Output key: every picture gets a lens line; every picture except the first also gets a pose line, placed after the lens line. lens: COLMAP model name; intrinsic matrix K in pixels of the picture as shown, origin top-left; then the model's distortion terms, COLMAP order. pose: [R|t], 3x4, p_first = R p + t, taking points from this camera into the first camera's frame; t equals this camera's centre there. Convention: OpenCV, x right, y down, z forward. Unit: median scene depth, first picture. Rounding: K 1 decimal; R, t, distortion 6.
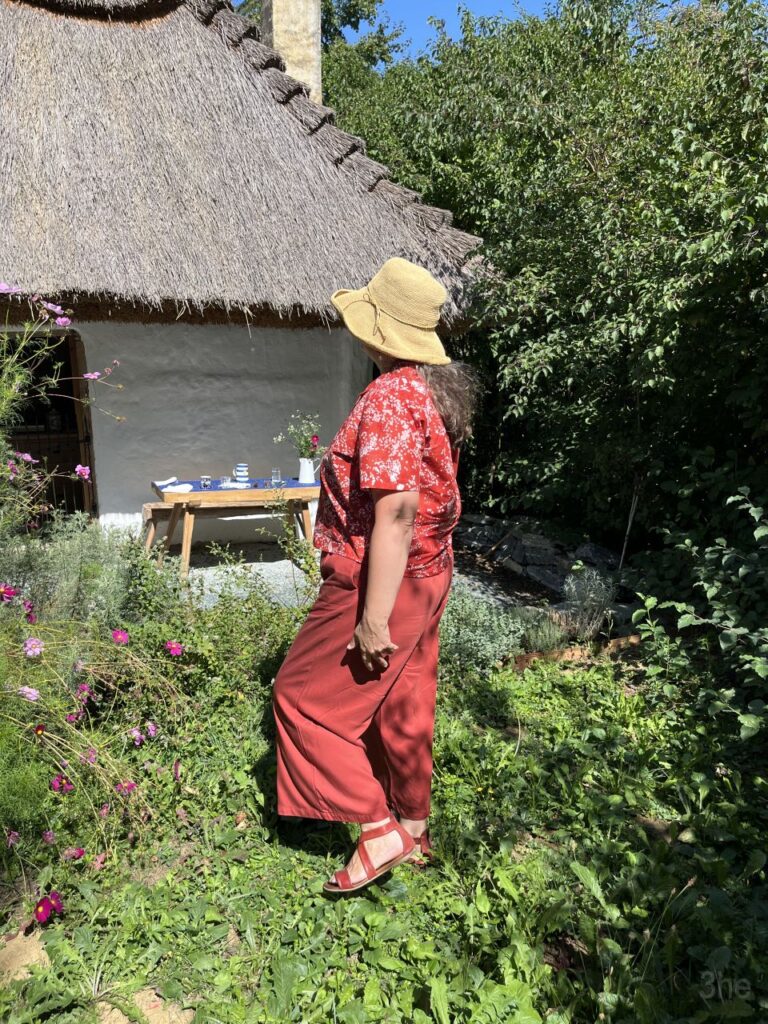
lens RADIAL K [[785.6, 0, 387.8], [0, 785.6, 509.3], [0, 0, 1]] dist [0.067535, -0.099674]
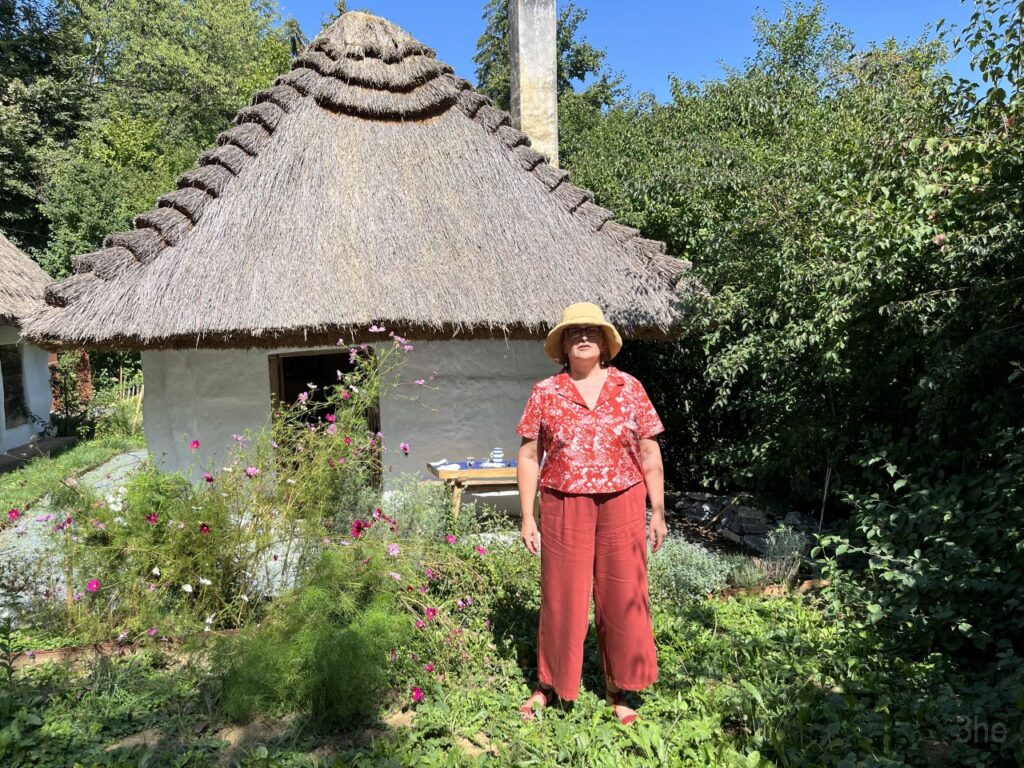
lens RADIAL K [[784.8, 0, 505.2], [0, 784.8, 389.7], [0, 0, 1]] dist [0.070831, -0.102802]
pose [[0.989666, -0.024427, -0.141299, 0.002695], [0.003120, 0.988820, -0.149084, 0.046507], [0.143361, 0.147103, 0.978677, -0.281202]]
